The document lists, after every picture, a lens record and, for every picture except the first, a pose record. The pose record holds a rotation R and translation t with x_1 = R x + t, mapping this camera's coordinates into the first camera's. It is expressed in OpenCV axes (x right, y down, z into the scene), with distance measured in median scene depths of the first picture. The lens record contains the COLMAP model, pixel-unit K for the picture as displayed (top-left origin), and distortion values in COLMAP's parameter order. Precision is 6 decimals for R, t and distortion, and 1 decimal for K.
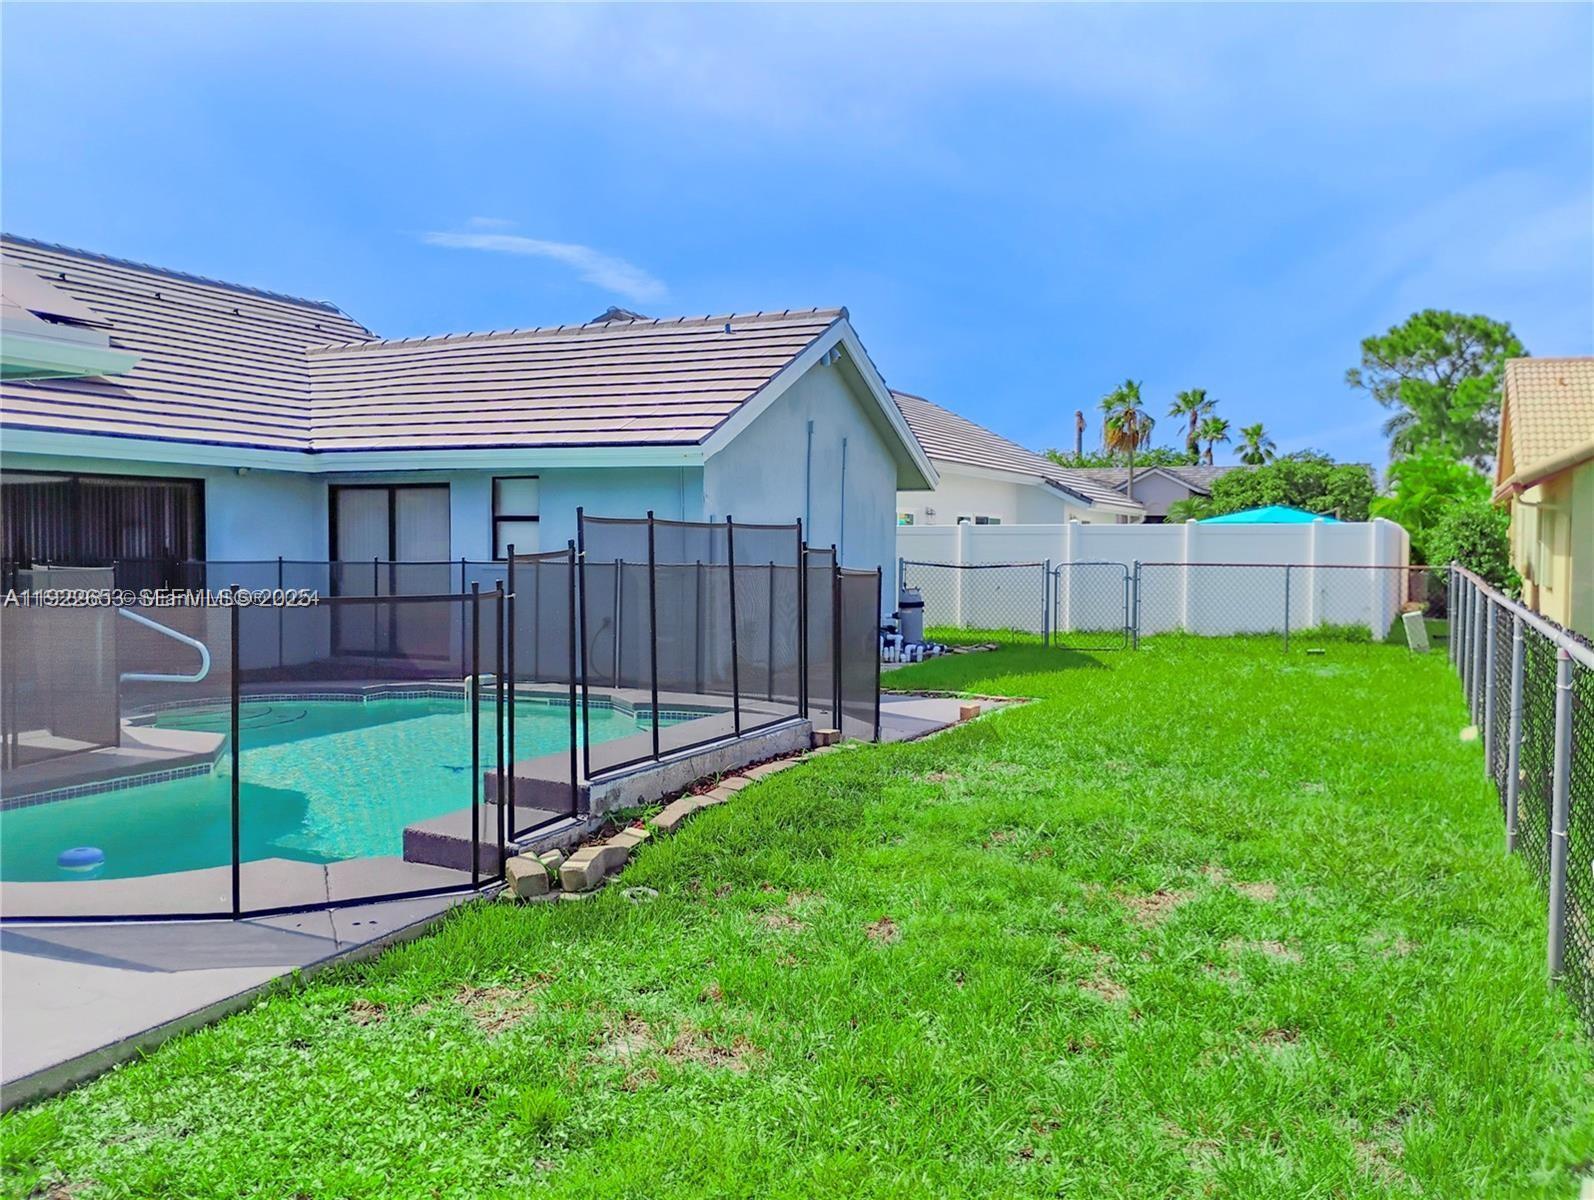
lens RADIAL K [[1344.6, 0, 774.9], [0, 1344.6, 584.8], [0, 0, 1]] dist [0.043316, -0.054304]
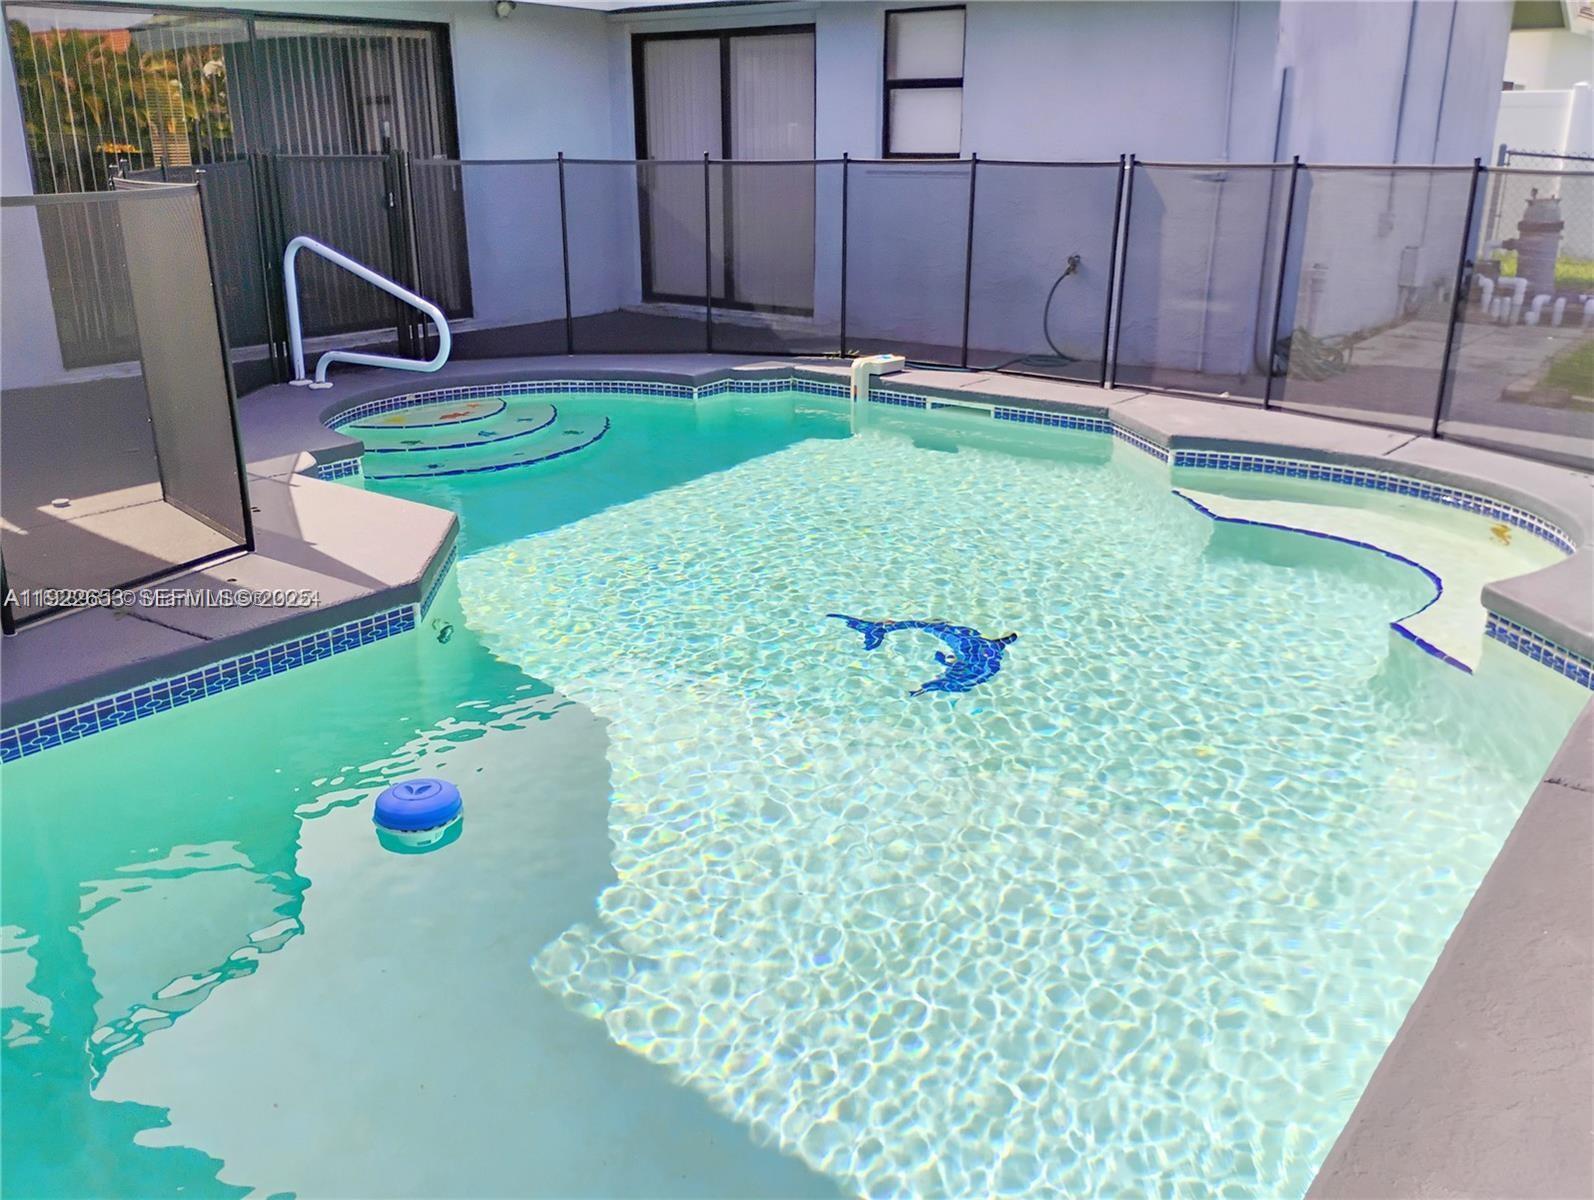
lens RADIAL K [[1344.6, 0, 799.8], [0, 1344.6, 594.6], [0, 0, 1]] dist [0.043316, -0.054304]
pose [[0.978168, 0.062484, -0.198199, -0.172729], [-0.000058, 0.953809, 0.300412, -0.019066], [0.207815, -0.293842, 0.932990, 0.543024]]
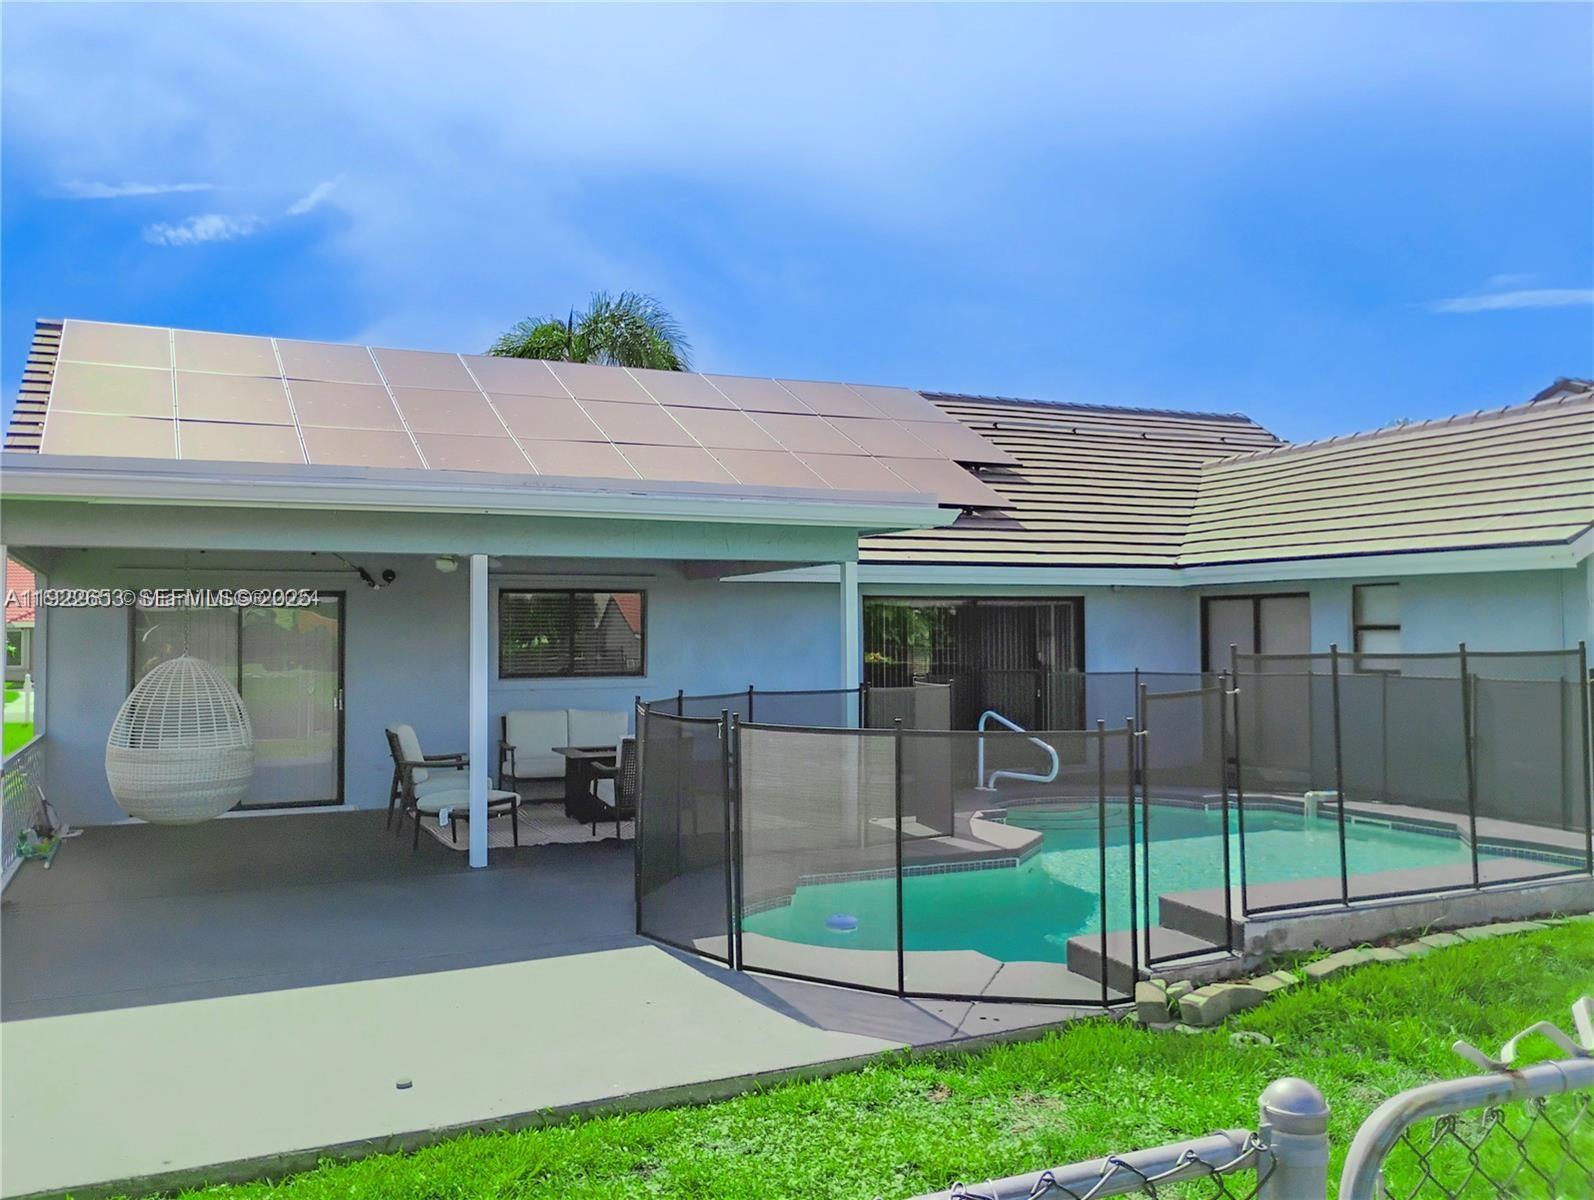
lens RADIAL K [[1344.6, 0, 797.3], [0, 1344.6, 594.1], [0, 0, 1]] dist [0.043316, -0.054304]
pose [[0.766726, -0.031146, -0.641219, 0.168765], [-0.007706, 0.998304, -0.057706, -0.022621], [0.641929, 0.049186, 0.765185, -0.000191]]
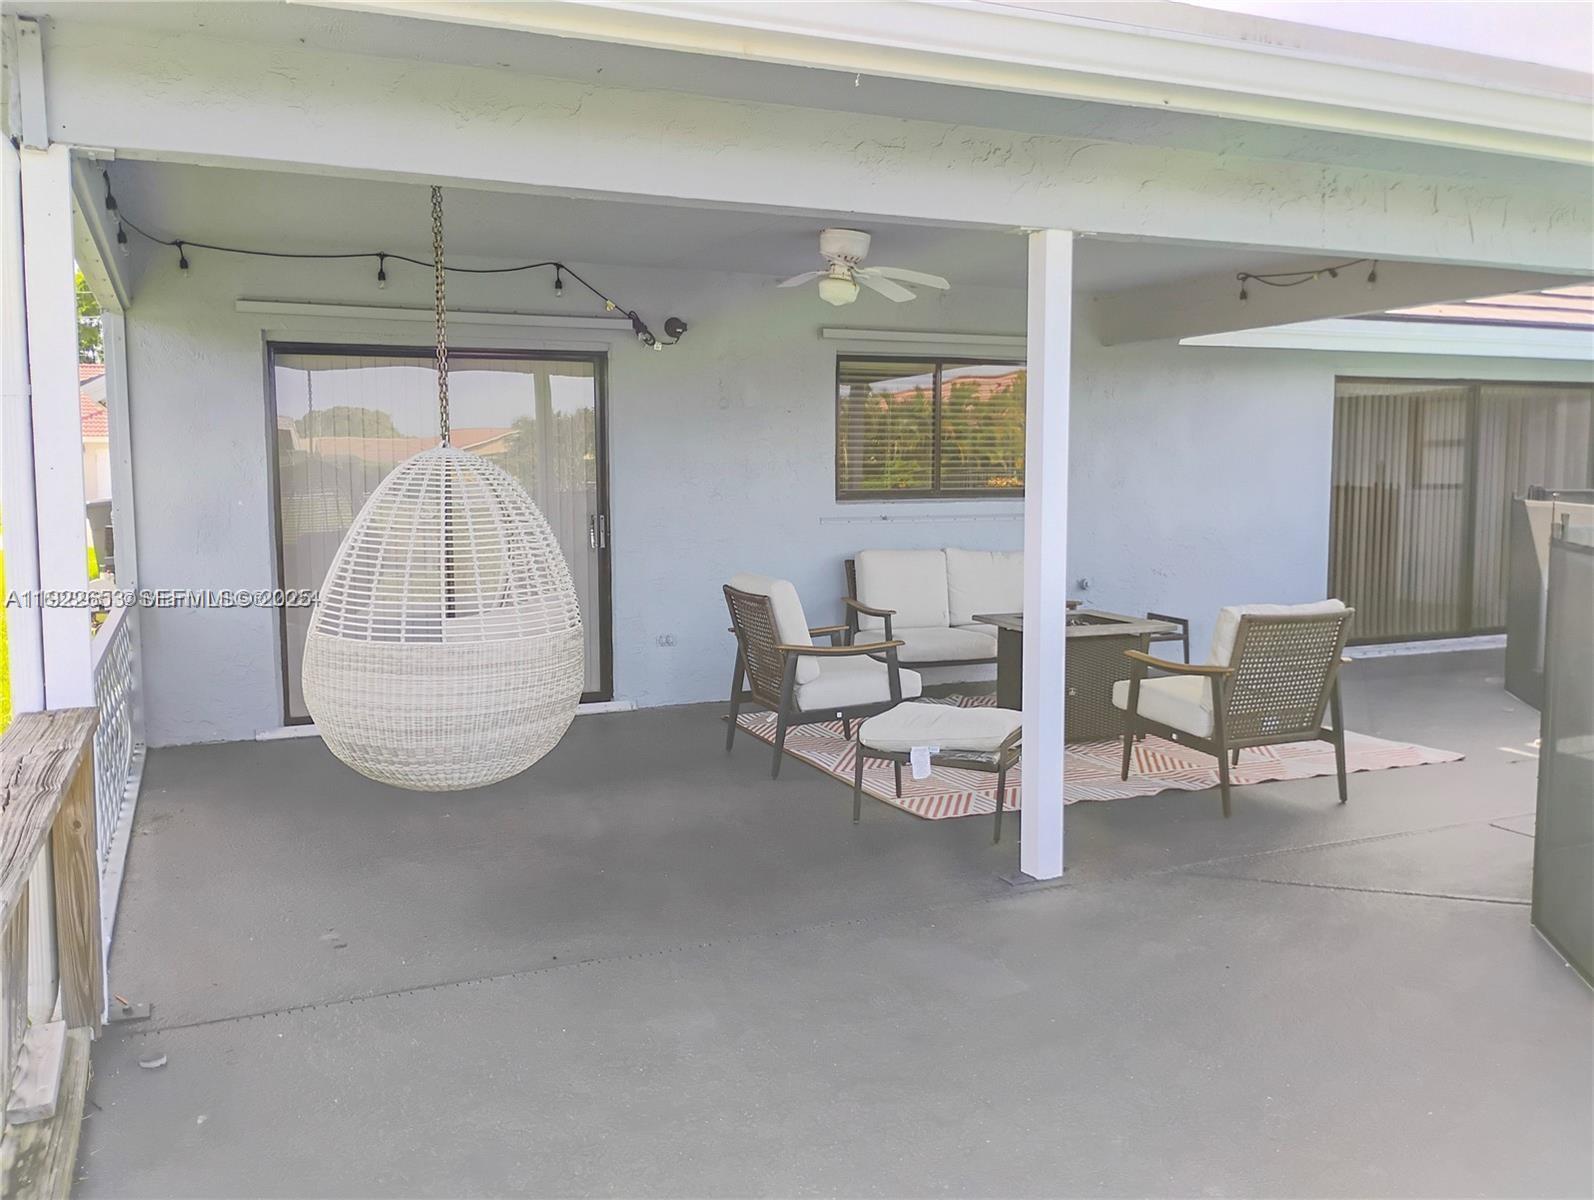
lens RADIAL K [[1344.6, 0, 794.2], [0, 1344.6, 598.4], [0, 0, 1]] dist [0.043316, -0.054304]
pose [[0.750598, 0.055697, -0.658408, -0.406082], [-0.011946, 0.997422, 0.070756, -0.010792], [0.660652, -0.045244, 0.749328, 0.198684]]
